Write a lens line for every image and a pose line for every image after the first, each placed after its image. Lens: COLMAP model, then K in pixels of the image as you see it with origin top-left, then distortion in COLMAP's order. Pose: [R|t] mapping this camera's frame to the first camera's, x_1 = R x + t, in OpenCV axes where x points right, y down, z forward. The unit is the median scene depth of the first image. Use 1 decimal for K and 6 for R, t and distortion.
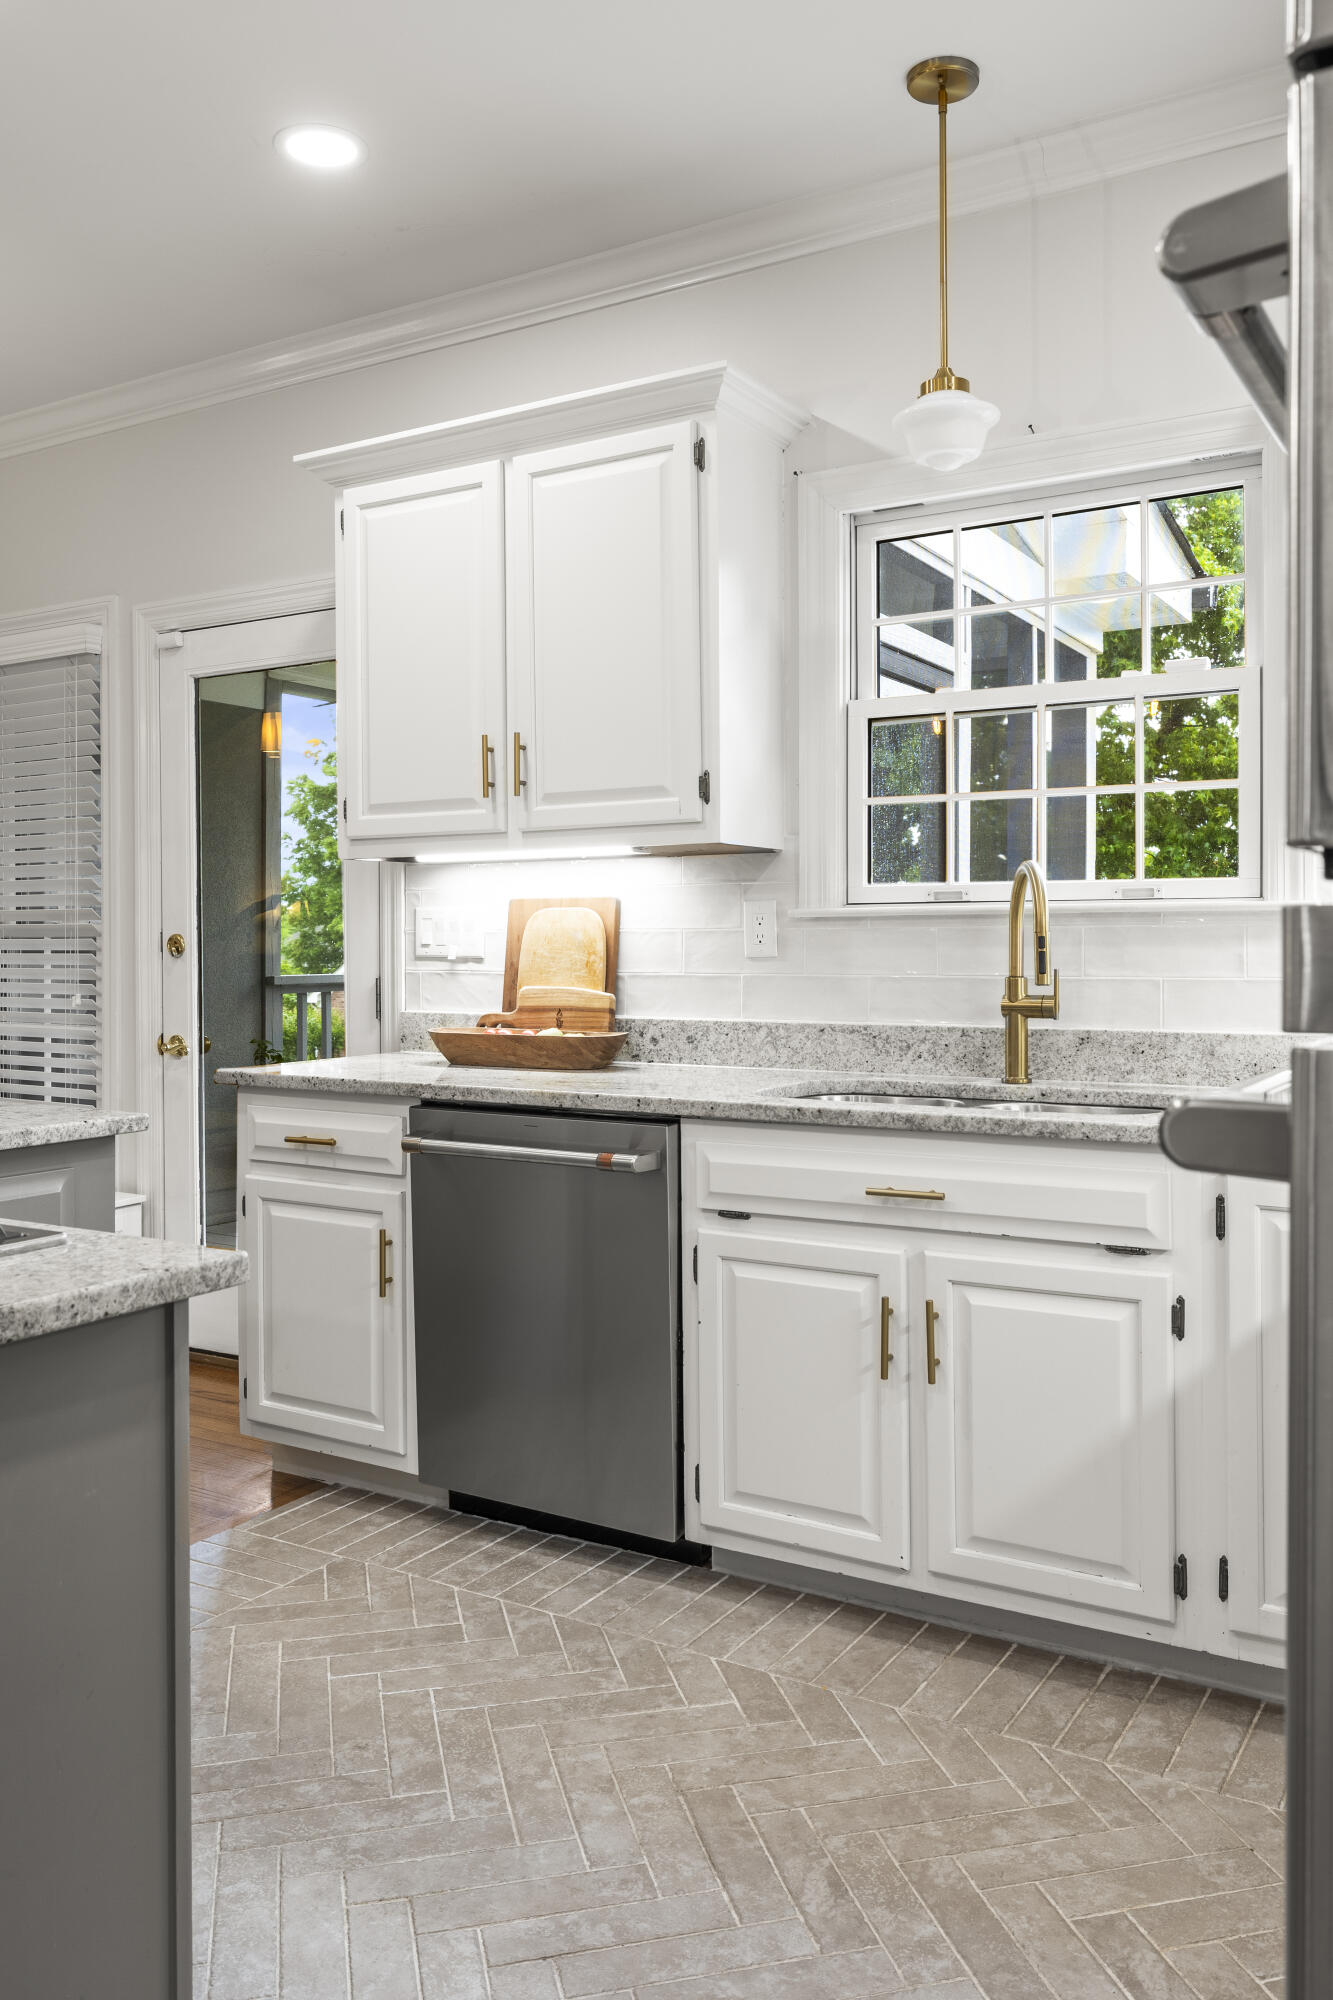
lens RADIAL K [[1560.4, 0, 665.9], [0, 1560.4, 959.5], [0, 0, 1]] dist [-0.003659, 0.011427]
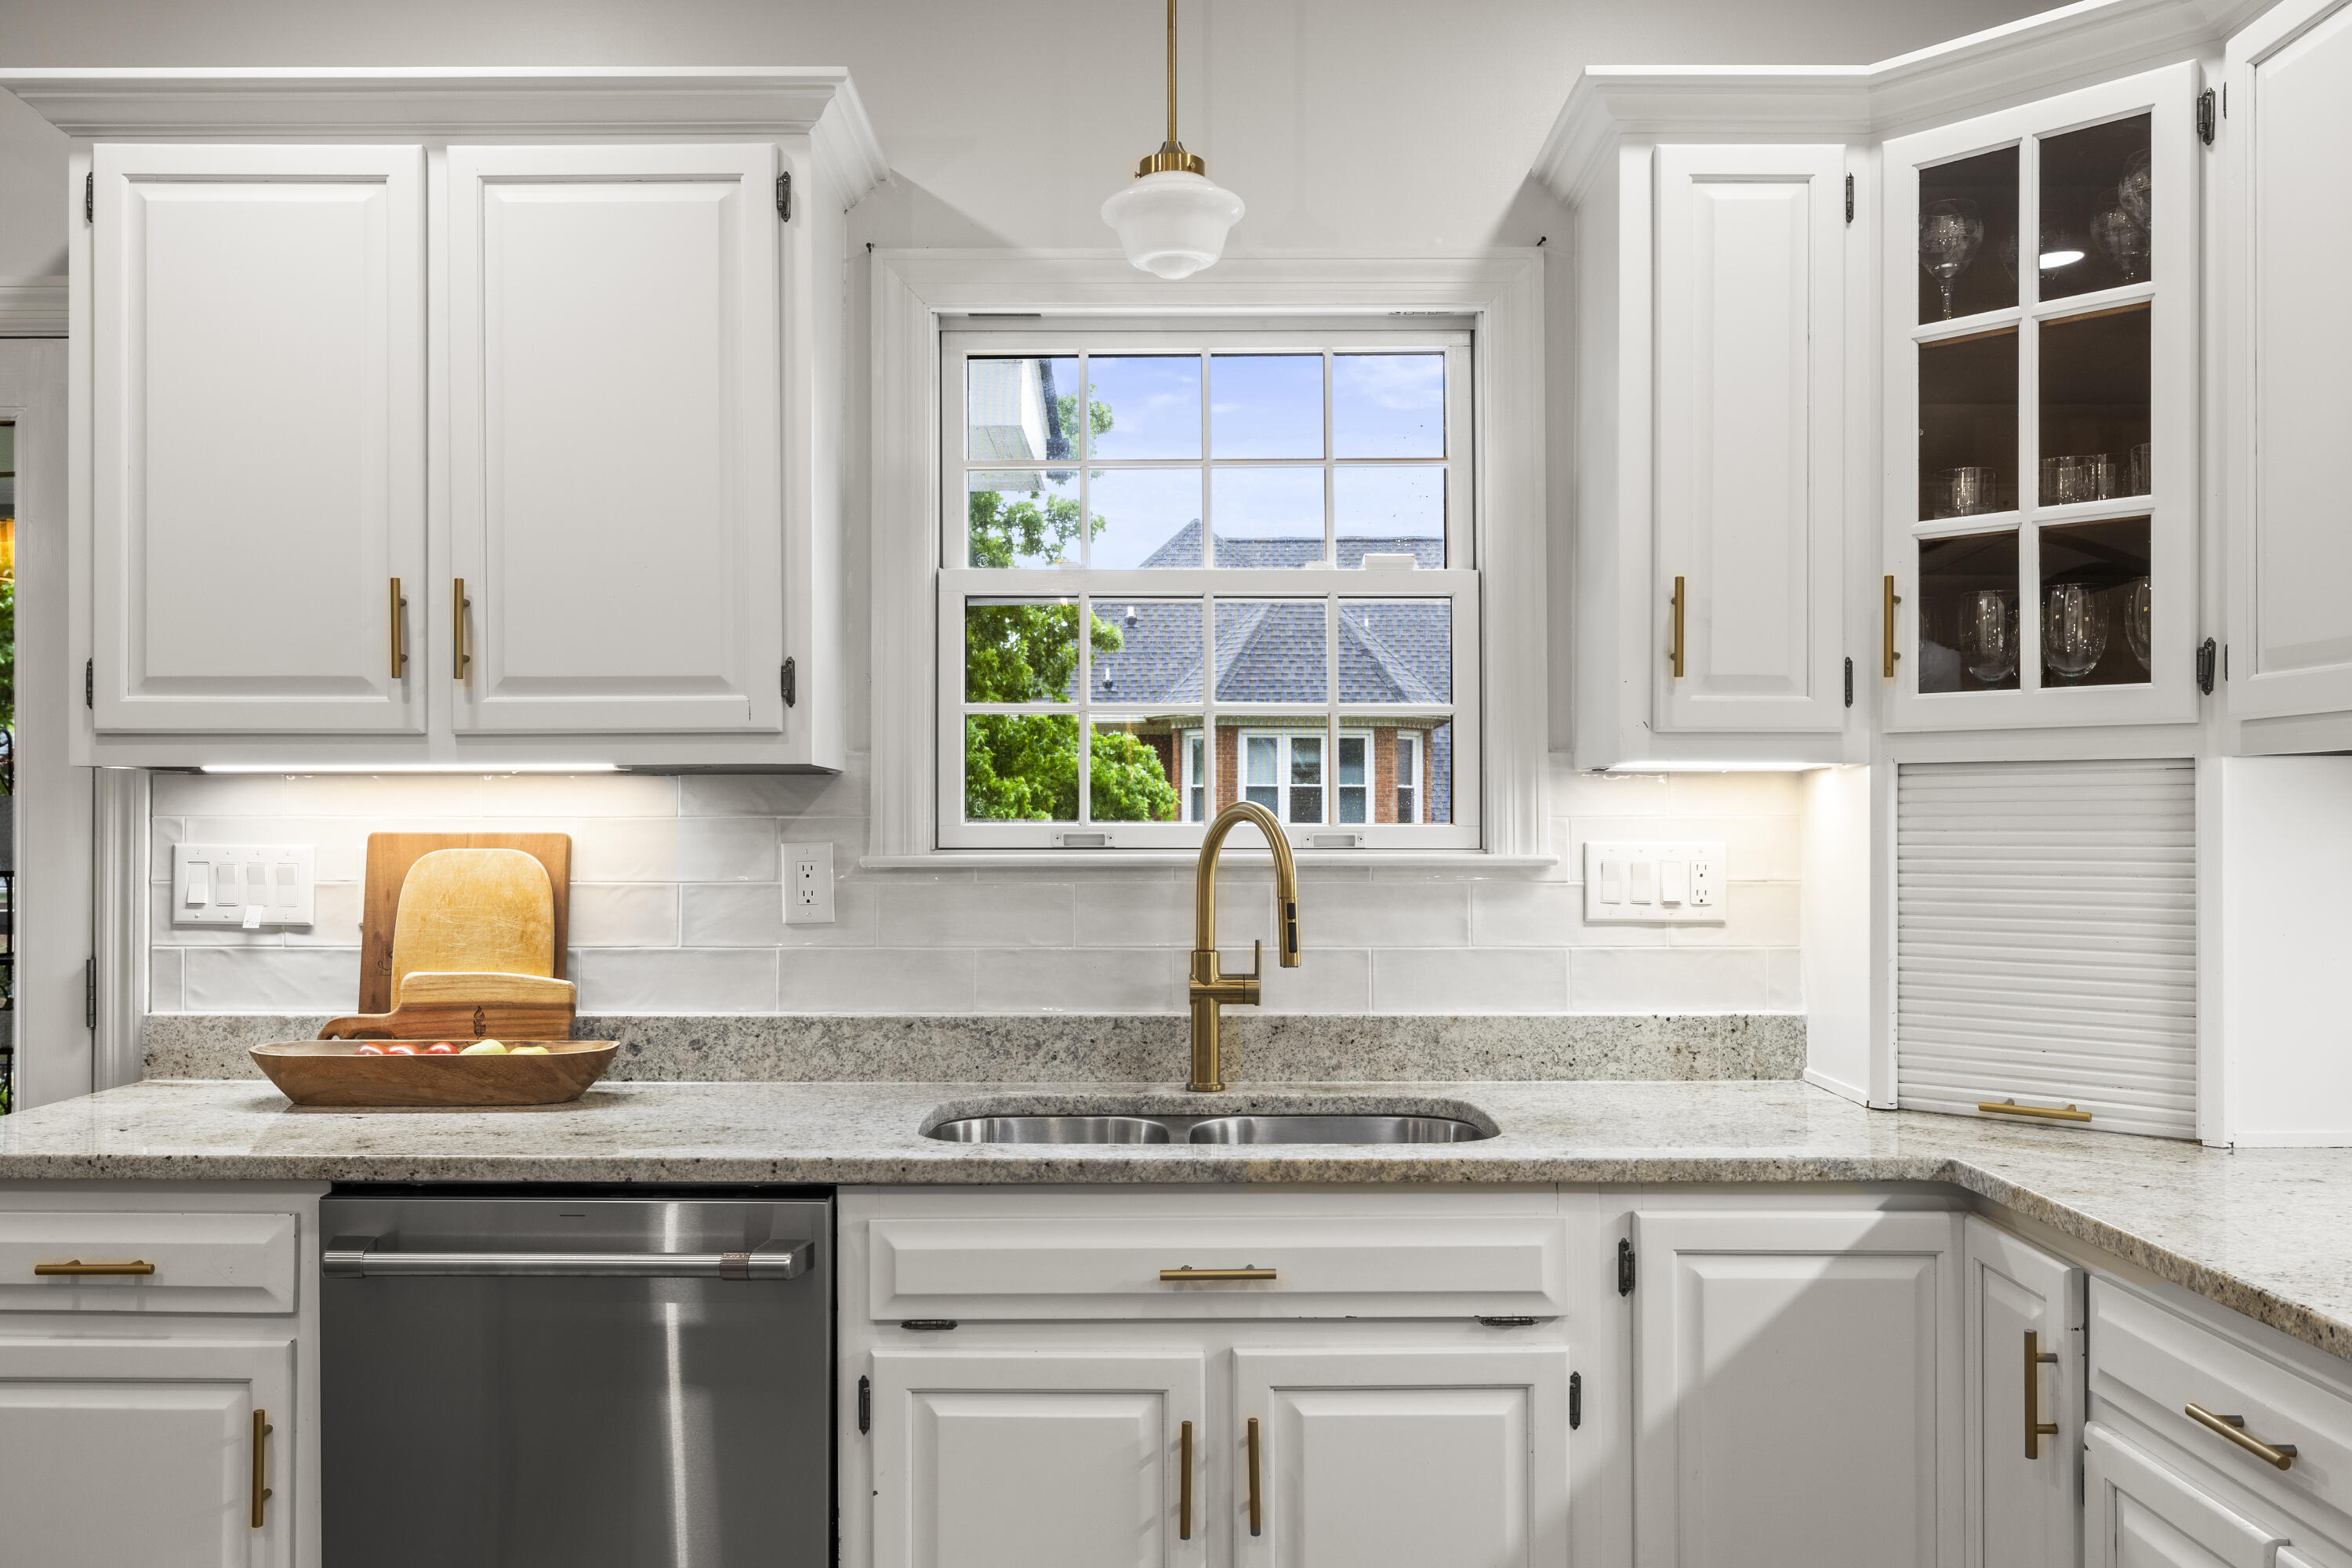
lens RADIAL K [[1835.1, 0, 1158.2], [0, 1835.1, 813.0], [0, 0, 1]] dist [-0.003659, 0.011427]
pose [[0.859150, 0.008571, 0.511652, -0.243418], [0.003166, 0.999752, -0.022065, -0.034761], [-0.511714, 0.020577, 0.858909, 0.228277]]
